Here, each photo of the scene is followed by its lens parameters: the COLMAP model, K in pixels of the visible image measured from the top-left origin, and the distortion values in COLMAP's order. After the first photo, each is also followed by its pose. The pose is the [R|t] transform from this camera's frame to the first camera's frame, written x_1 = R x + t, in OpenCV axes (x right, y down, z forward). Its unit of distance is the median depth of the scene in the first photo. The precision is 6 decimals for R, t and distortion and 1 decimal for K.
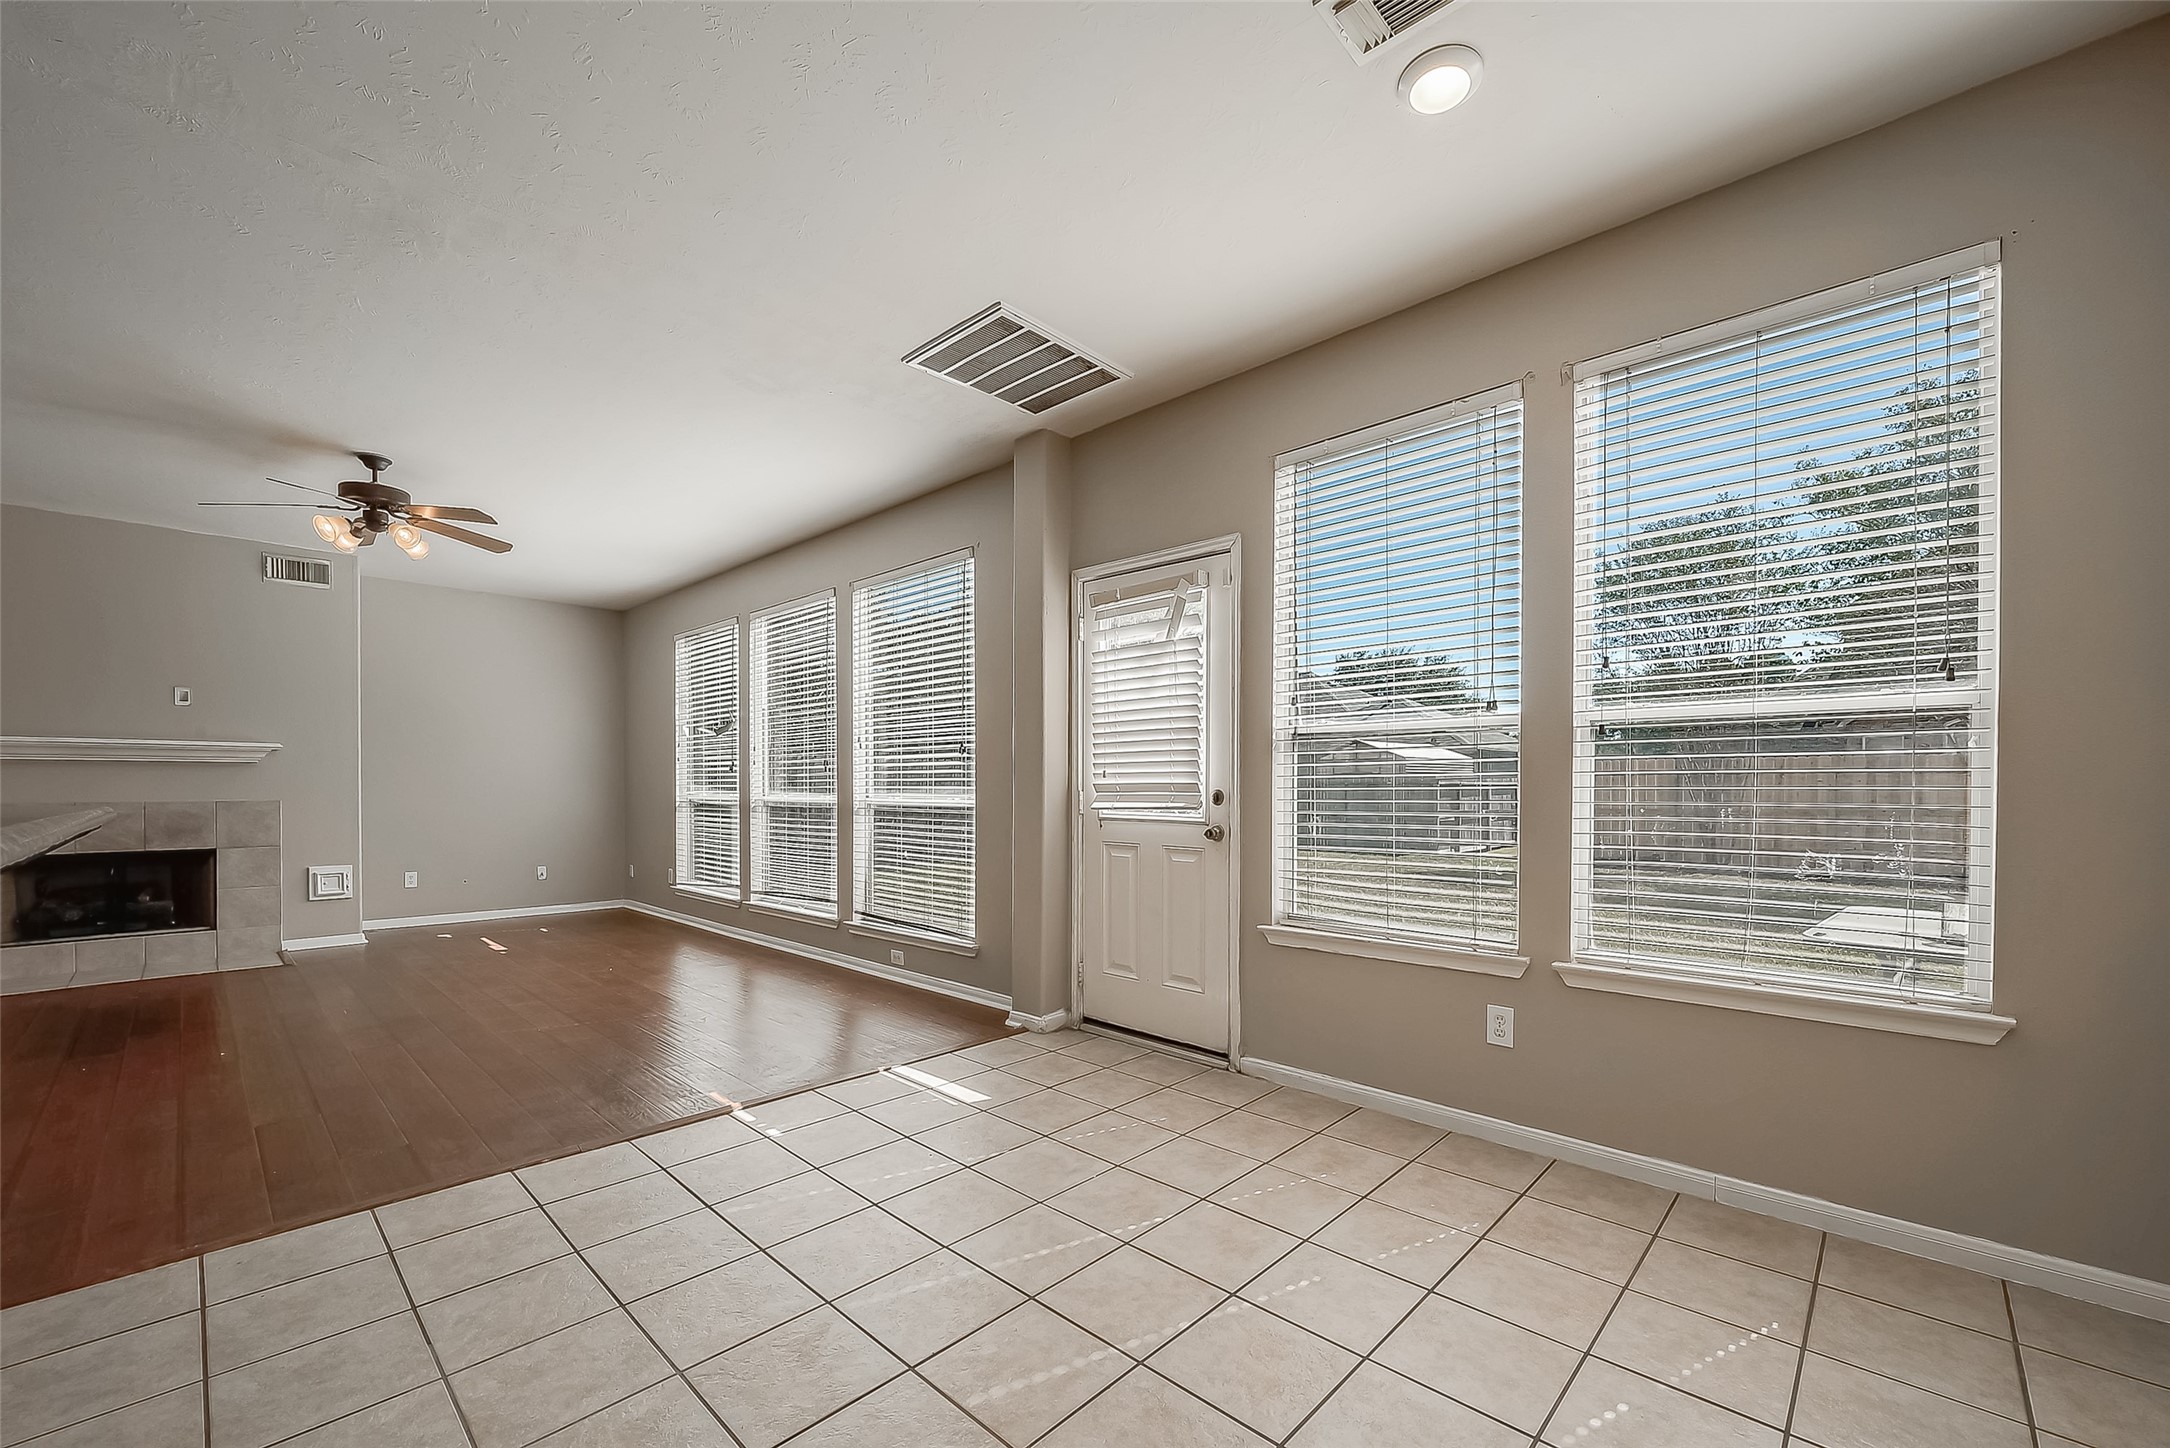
lens RADIAL K [[877.1, 0, 1109.4], [0, 877.1, 792.7], [0, 0, 1]] dist [-0.000801, -0.000878]
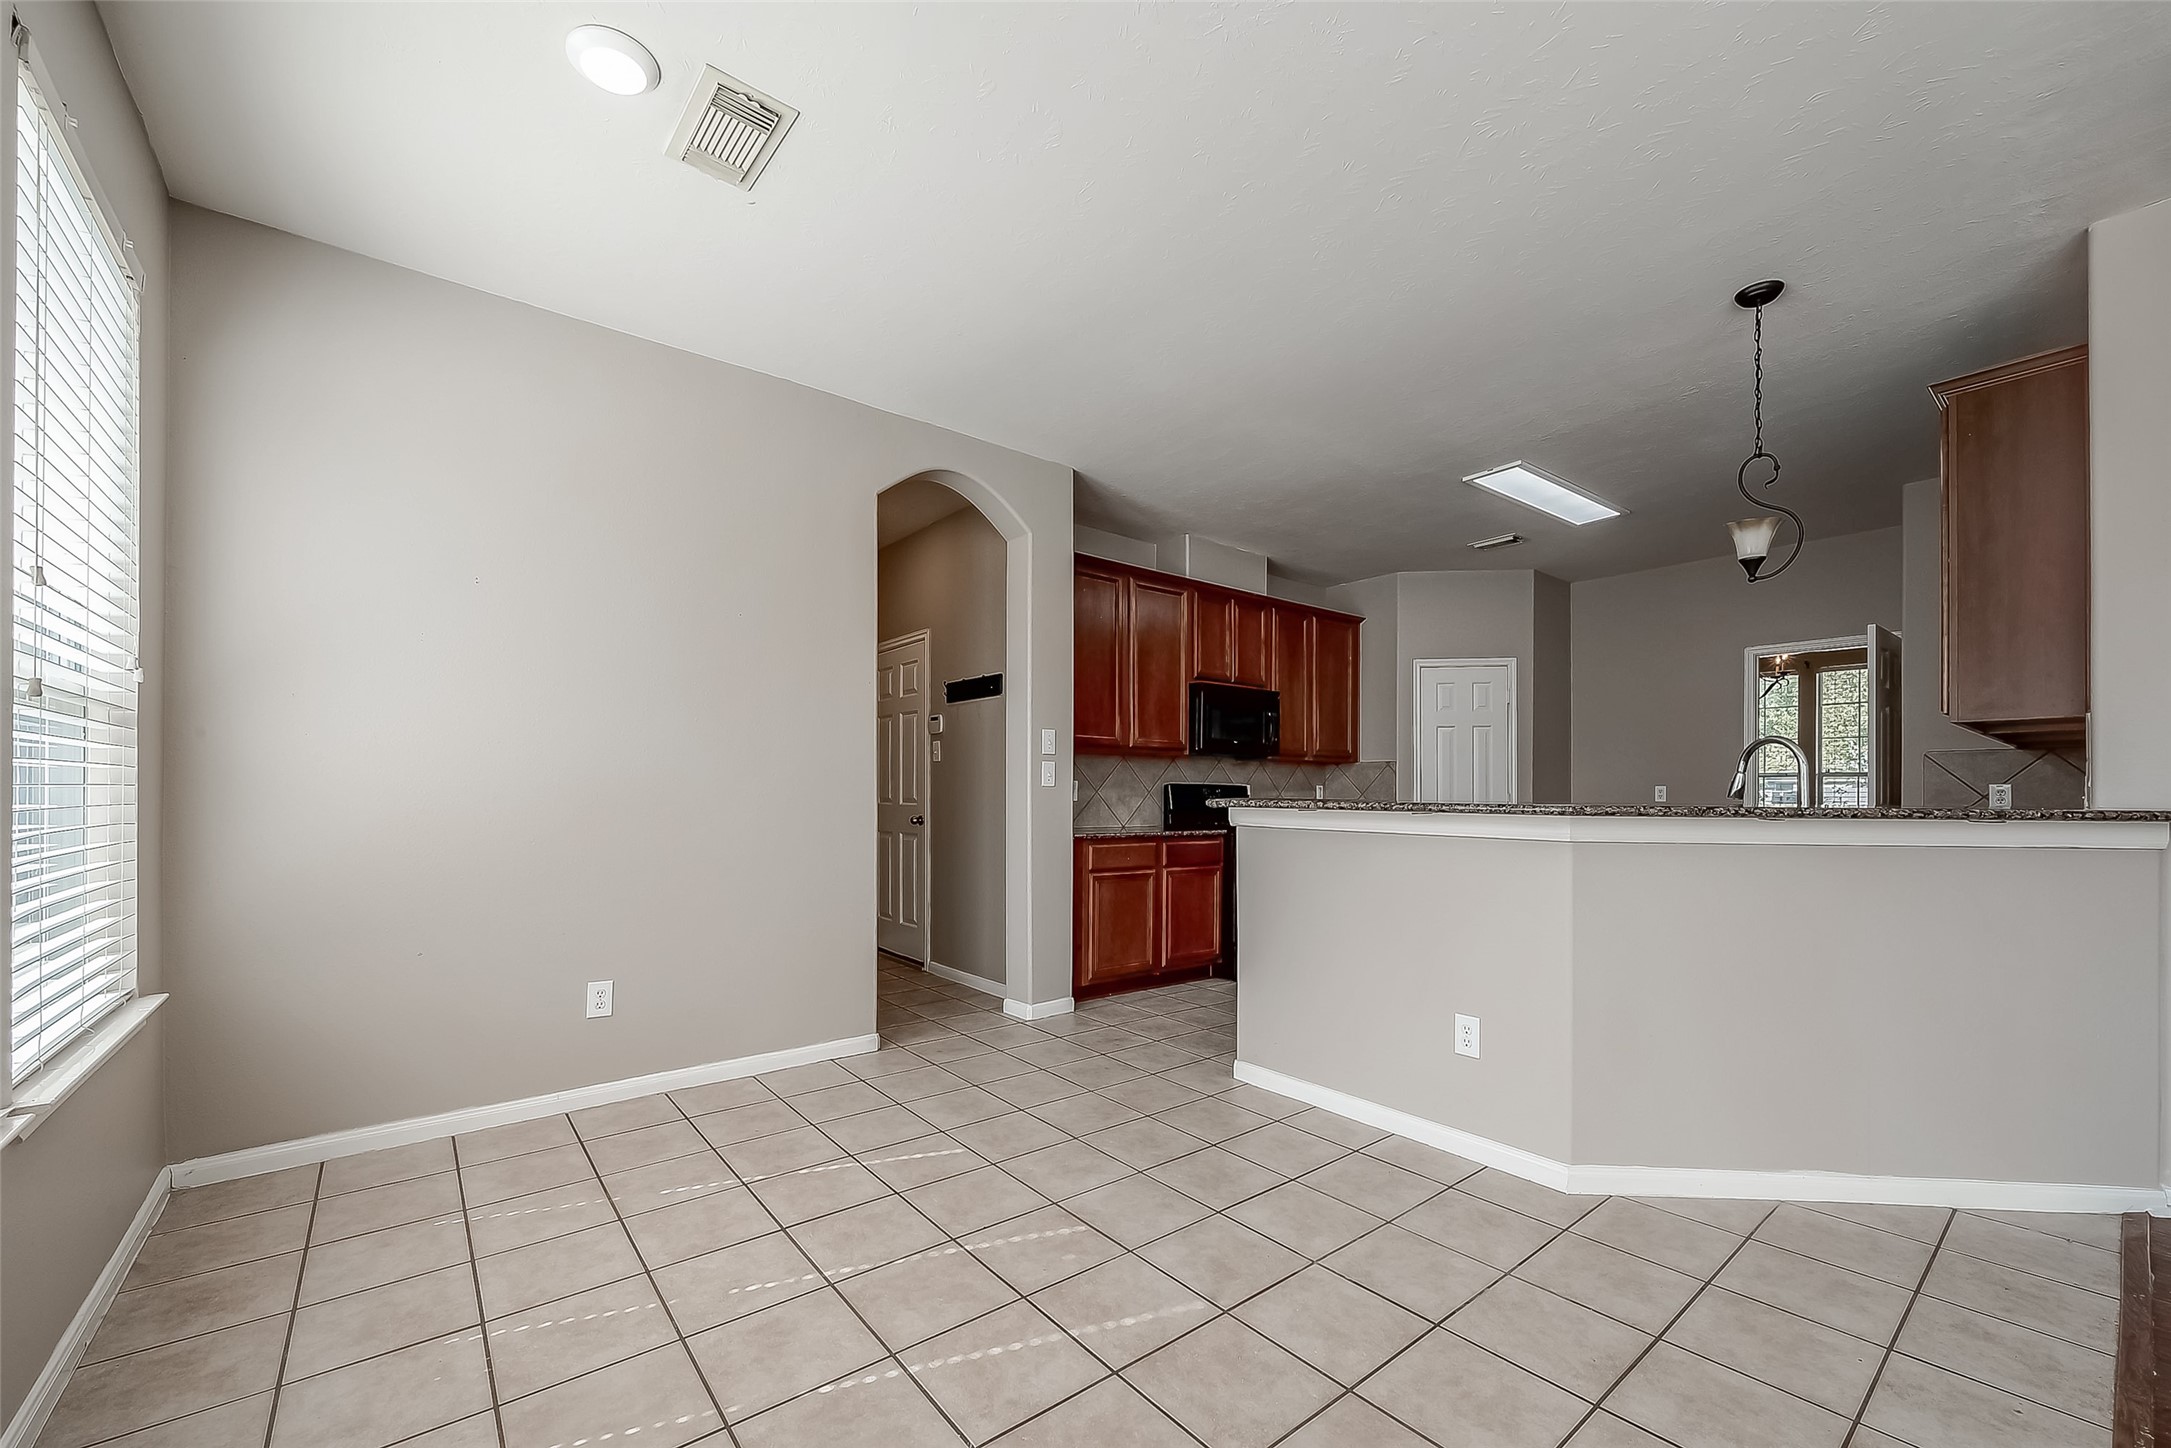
lens RADIAL K [[877.5, 0, 1110.0], [0, 877.5, 792.8], [0, 0, 1]] dist [-0.000801, -0.000878]
pose [[-0.991471, -0.005731, 0.130198, -0.174382], [-0.004383, 0.999934, 0.010635, -0.008195], [-0.130250, 0.009974, -0.991431, 1.097078]]
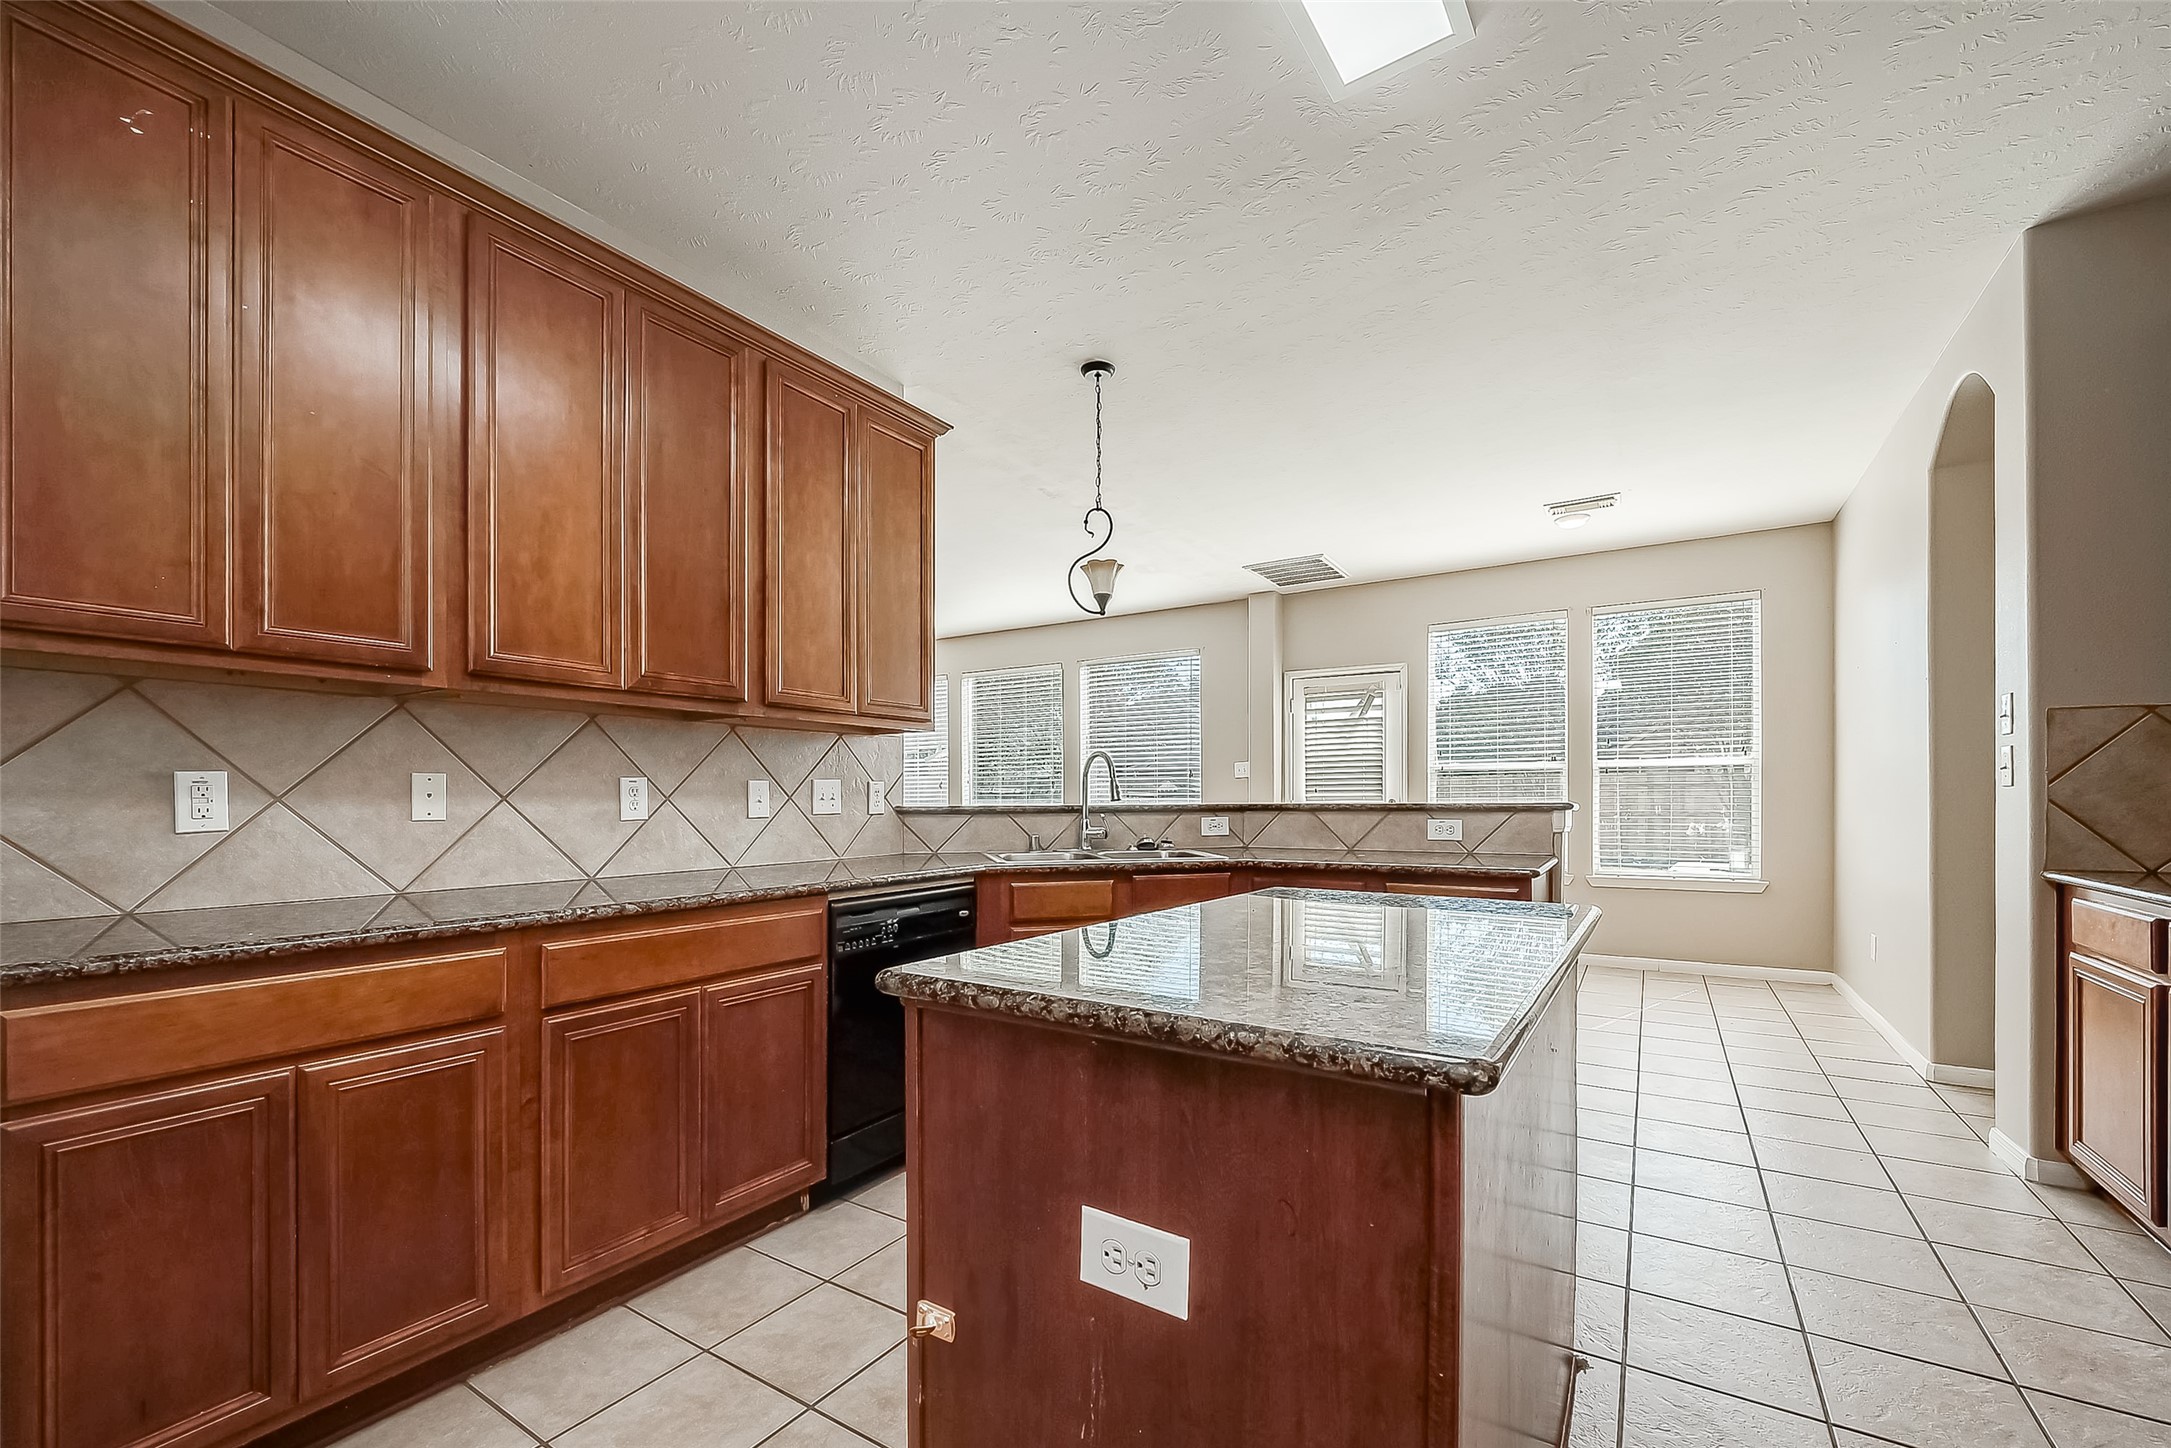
lens RADIAL K [[877.5, 0, 1110.0], [0, 877.5, 792.8], [0, 0, 1]] dist [-0.000801, -0.000878]
pose [[0.980982, -0.011189, 0.193778, -0.835594], [0.013813, 0.999830, -0.012195, -0.002174], [-0.193609, 0.014640, 0.980970, -0.718438]]
